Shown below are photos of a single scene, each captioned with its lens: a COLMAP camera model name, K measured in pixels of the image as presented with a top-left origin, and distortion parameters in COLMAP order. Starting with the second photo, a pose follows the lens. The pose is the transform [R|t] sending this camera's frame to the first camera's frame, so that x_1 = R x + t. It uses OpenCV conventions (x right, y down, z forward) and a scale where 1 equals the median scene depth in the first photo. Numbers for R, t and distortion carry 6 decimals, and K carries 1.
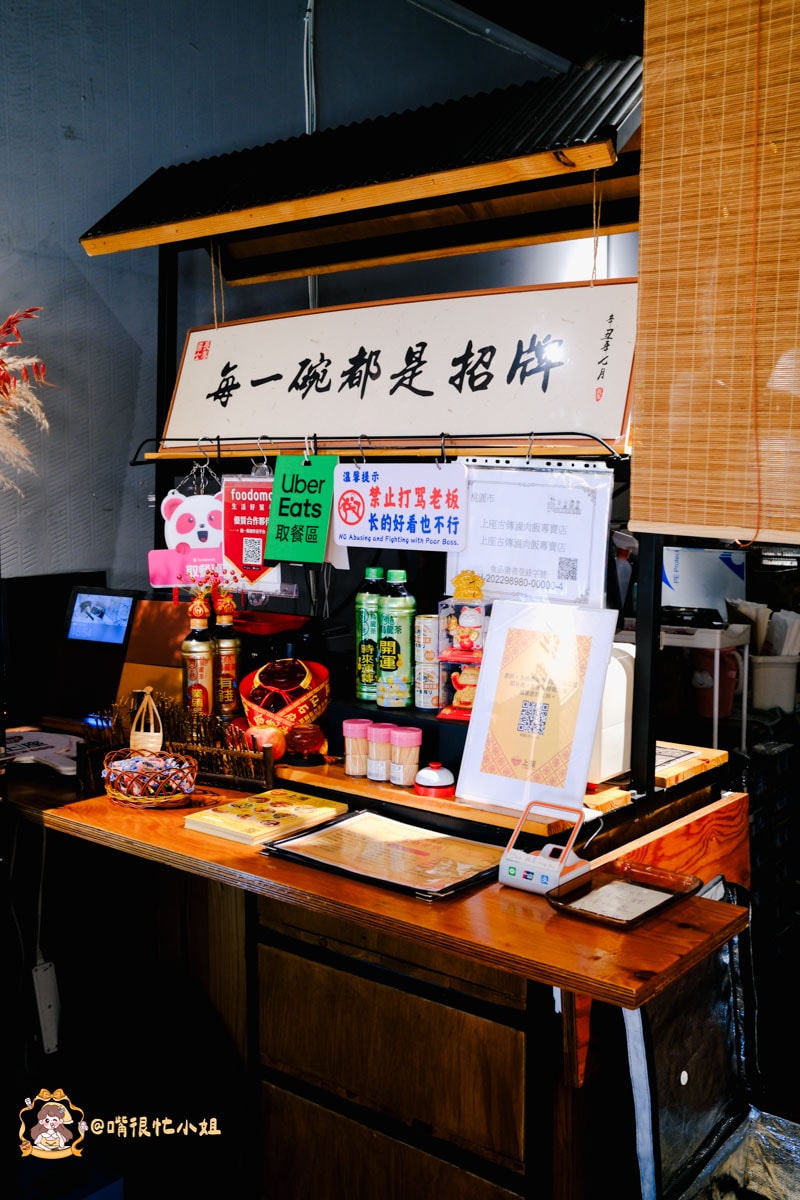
lens RADIAL K [[1202.0, 0, 404.9], [0, 1202.0, 595.6], [0, 0, 1]] dist [-0.010353, 0.000000]
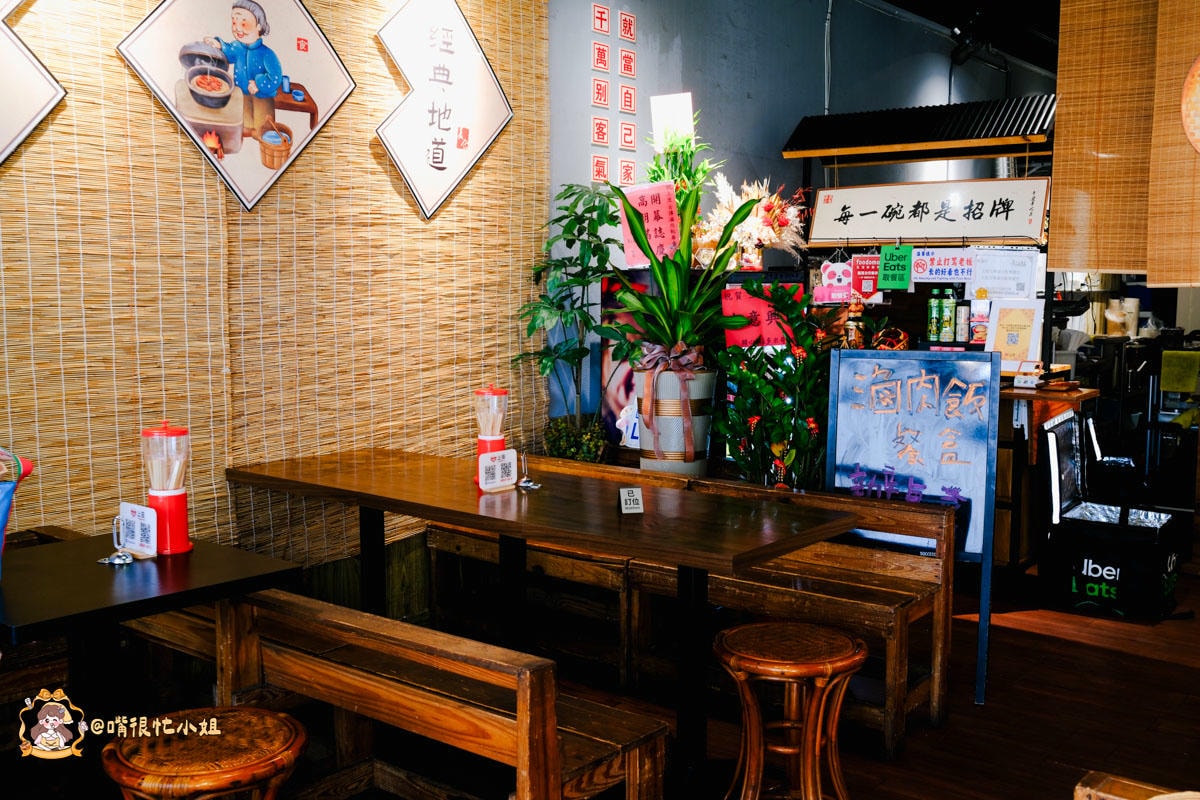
lens RADIAL K [[1202.0, 0, 595.2], [0, 1202.0, 403.4], [0, 0, 1]] dist [-0.010353, 0.000000]
pose [[0.999968, -0.001532, 0.007814, -0.733111], [0.001498, 0.999989, 0.004428, 0.197492], [-0.007821, -0.004416, 0.999960, -1.470935]]
